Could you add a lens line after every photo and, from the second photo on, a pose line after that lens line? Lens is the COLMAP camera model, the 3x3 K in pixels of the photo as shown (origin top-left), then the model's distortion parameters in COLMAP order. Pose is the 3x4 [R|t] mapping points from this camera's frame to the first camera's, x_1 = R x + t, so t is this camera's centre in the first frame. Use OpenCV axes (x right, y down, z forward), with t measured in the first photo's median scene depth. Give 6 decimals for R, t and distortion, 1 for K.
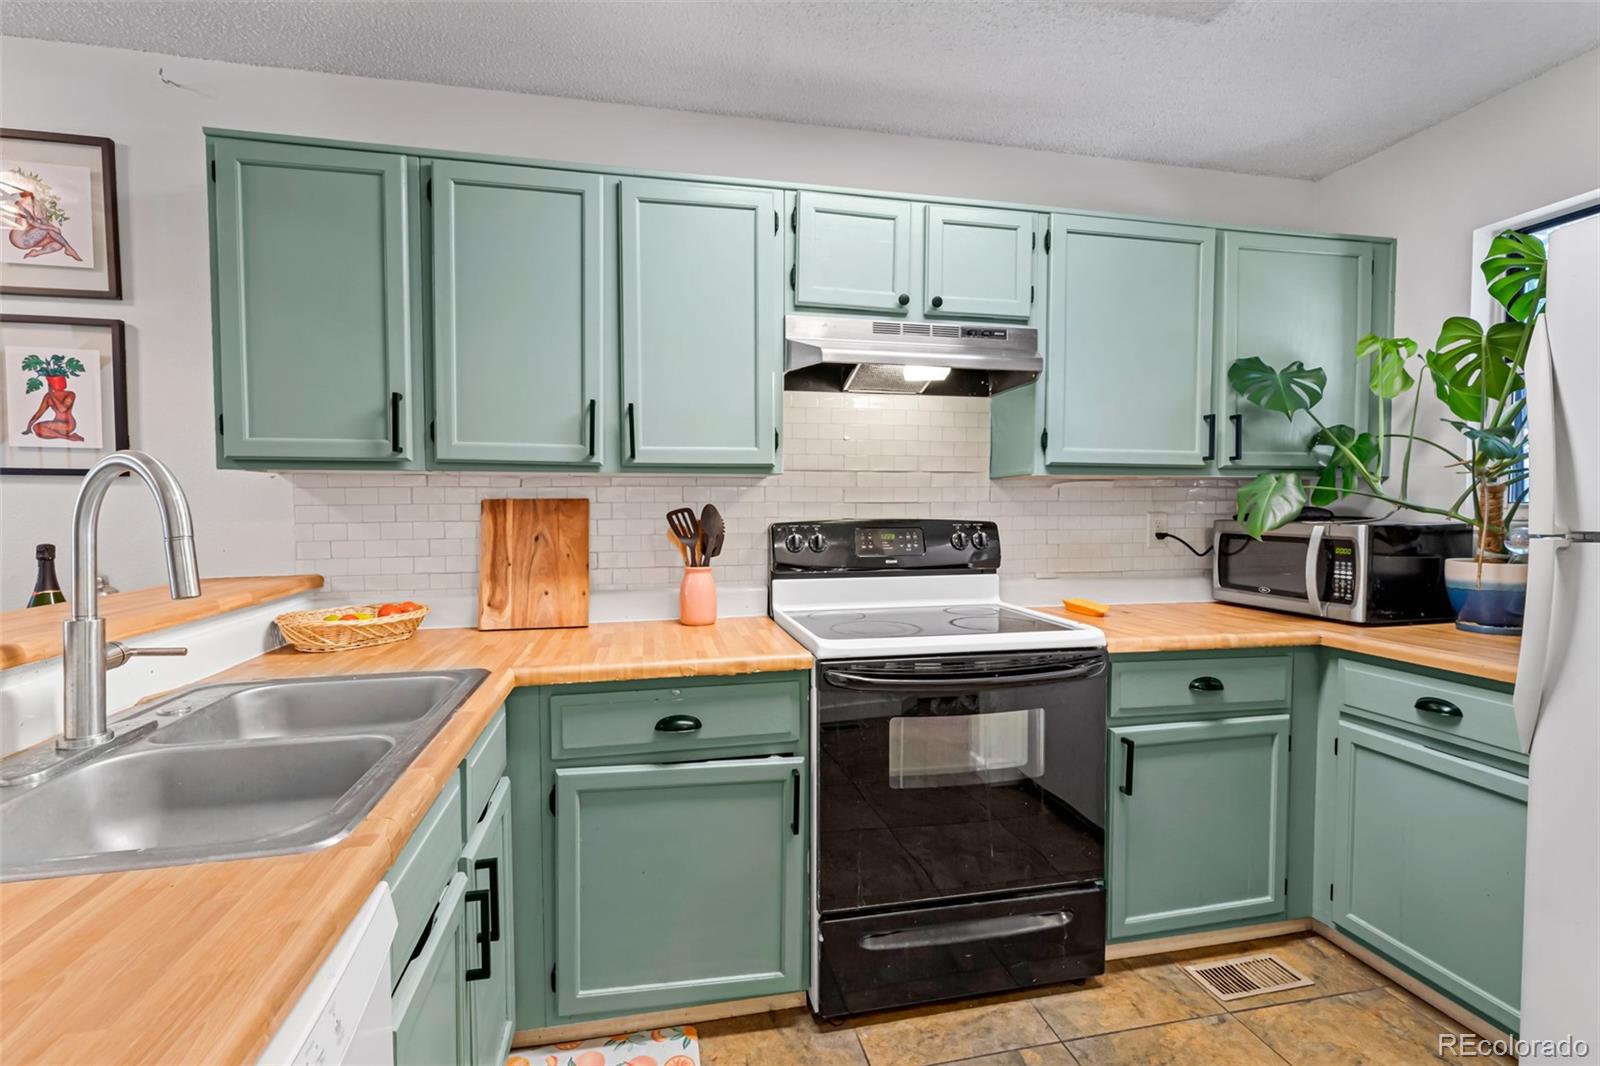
lens RADIAL K [[725.5, 0, 804.0], [0, 725.5, 531.5], [0, 0, 1]] dist [0.002742, 0.000729]
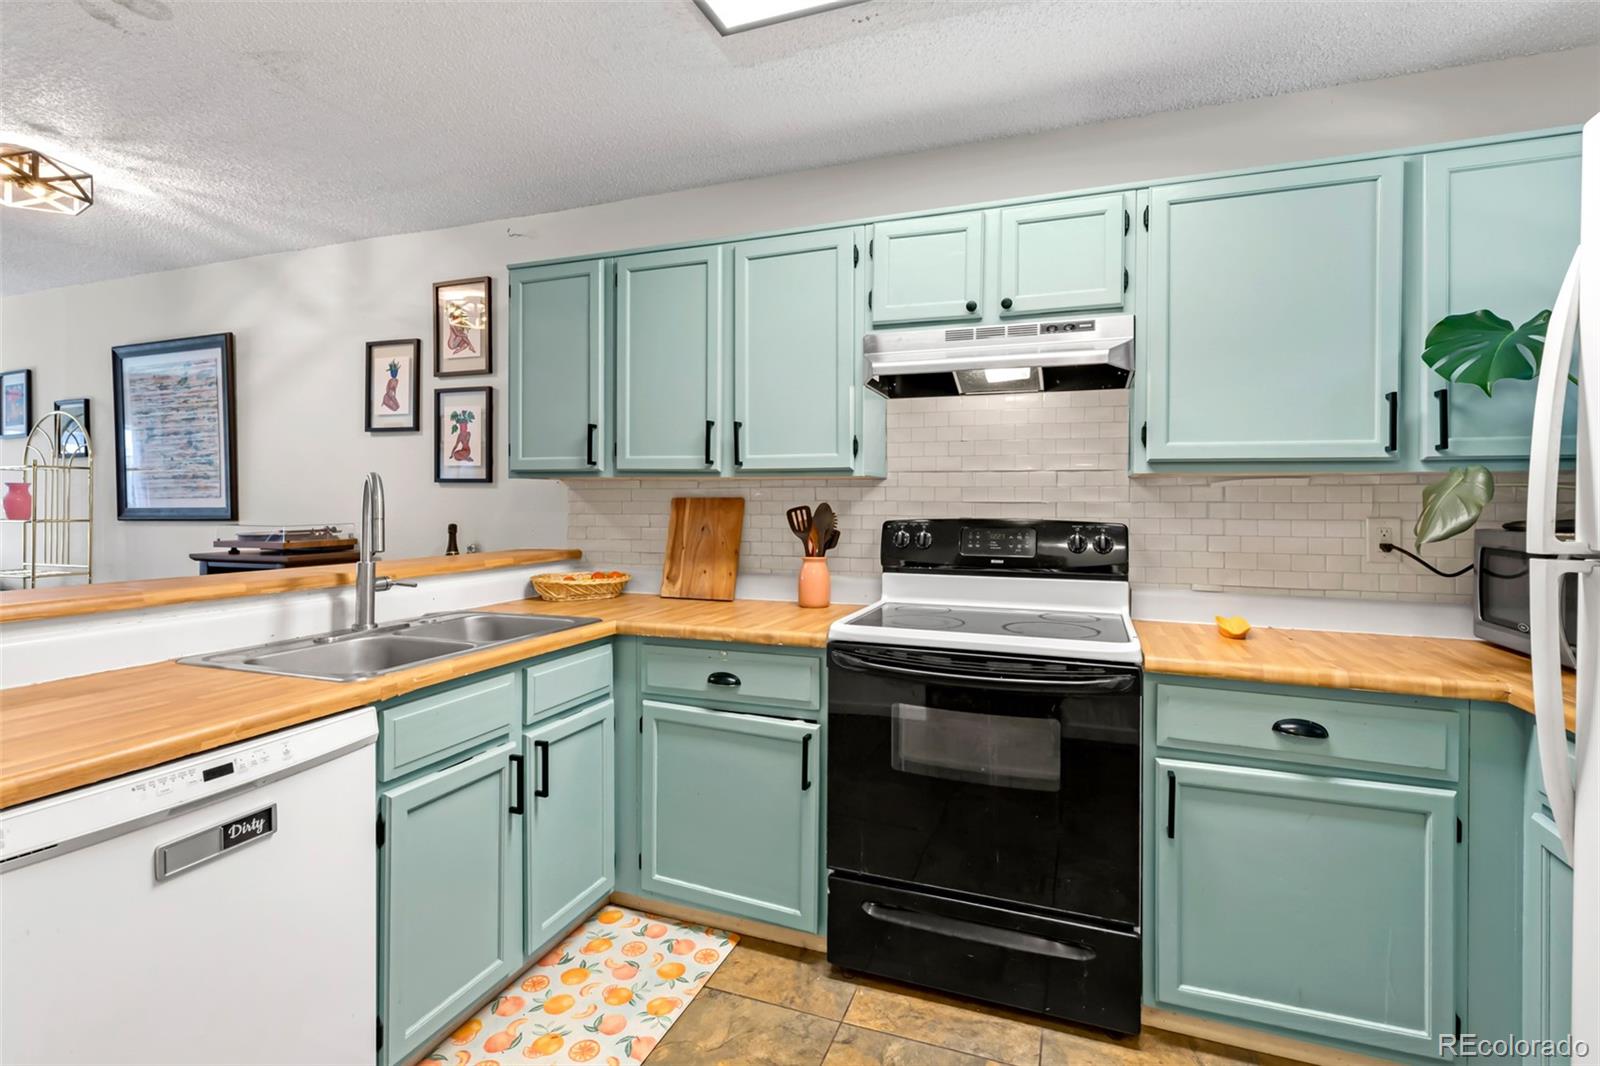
lens RADIAL K [[750.3, 0, 810.8], [0, 750.3, 502.8], [0, 0, 1]] dist [0.003886, 0.000189]
pose [[0.844707, 0.006962, -0.535184, 0.556811], [-0.026433, 0.999238, -0.028721, -0.003556], [0.534576, 0.038407, 0.844247, -0.014441]]
